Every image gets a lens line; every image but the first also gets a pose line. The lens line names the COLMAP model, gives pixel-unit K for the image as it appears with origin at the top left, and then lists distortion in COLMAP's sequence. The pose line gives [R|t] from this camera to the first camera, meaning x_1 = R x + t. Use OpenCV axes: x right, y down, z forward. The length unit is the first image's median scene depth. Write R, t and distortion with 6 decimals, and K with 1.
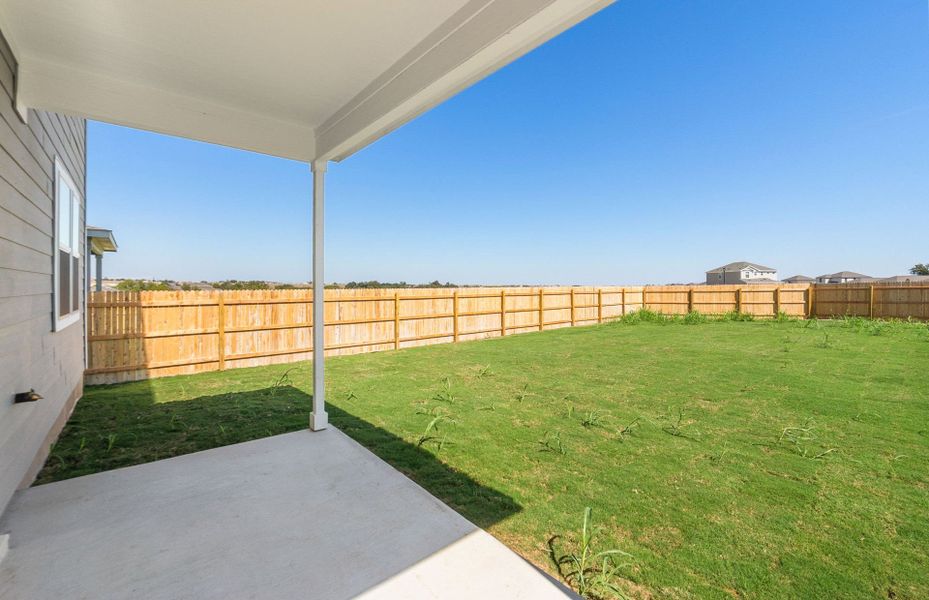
lens RADIAL K [[395.8, 0, 463.8], [0, 395.8, 281.8], [0, 0, 1]] dist [-0.003316, -0.000237]
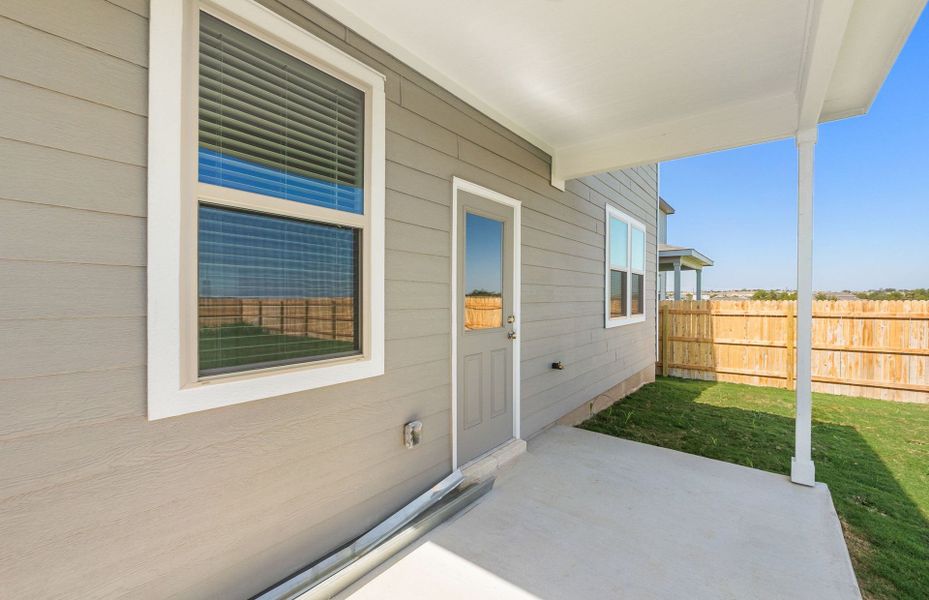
lens RADIAL K [[392.1, 0, 464.5], [0, 392.1, 300.0], [0, 0, 1]] dist [-0.002821, -0.000313]
pose [[0.204737, 0.008585, -0.978779, 0.110833], [0.012287, 0.999860, 0.011340, 0.001330], [0.978740, -0.014348, 0.204603, 0.100420]]
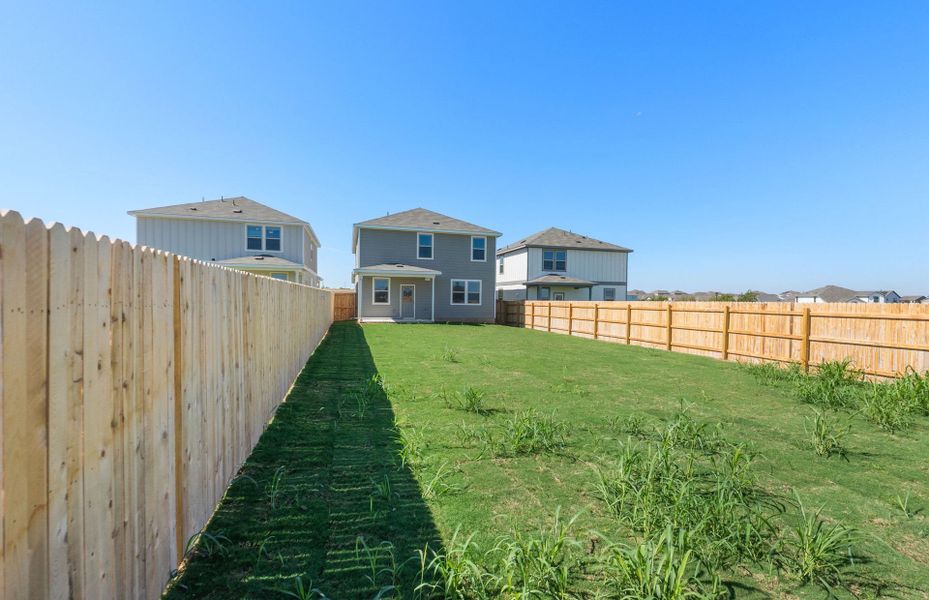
lens RADIAL K [[389.5, 0, 466.9], [0, 389.5, 295.1], [0, 0, 1]] dist [-0.002079, -0.000184]
pose [[-0.413332, -0.007064, -0.910553, 2.283988], [0.002457, 0.999958, -0.008873, 0.011334], [0.910577, -0.005905, -0.413297, 1.855031]]
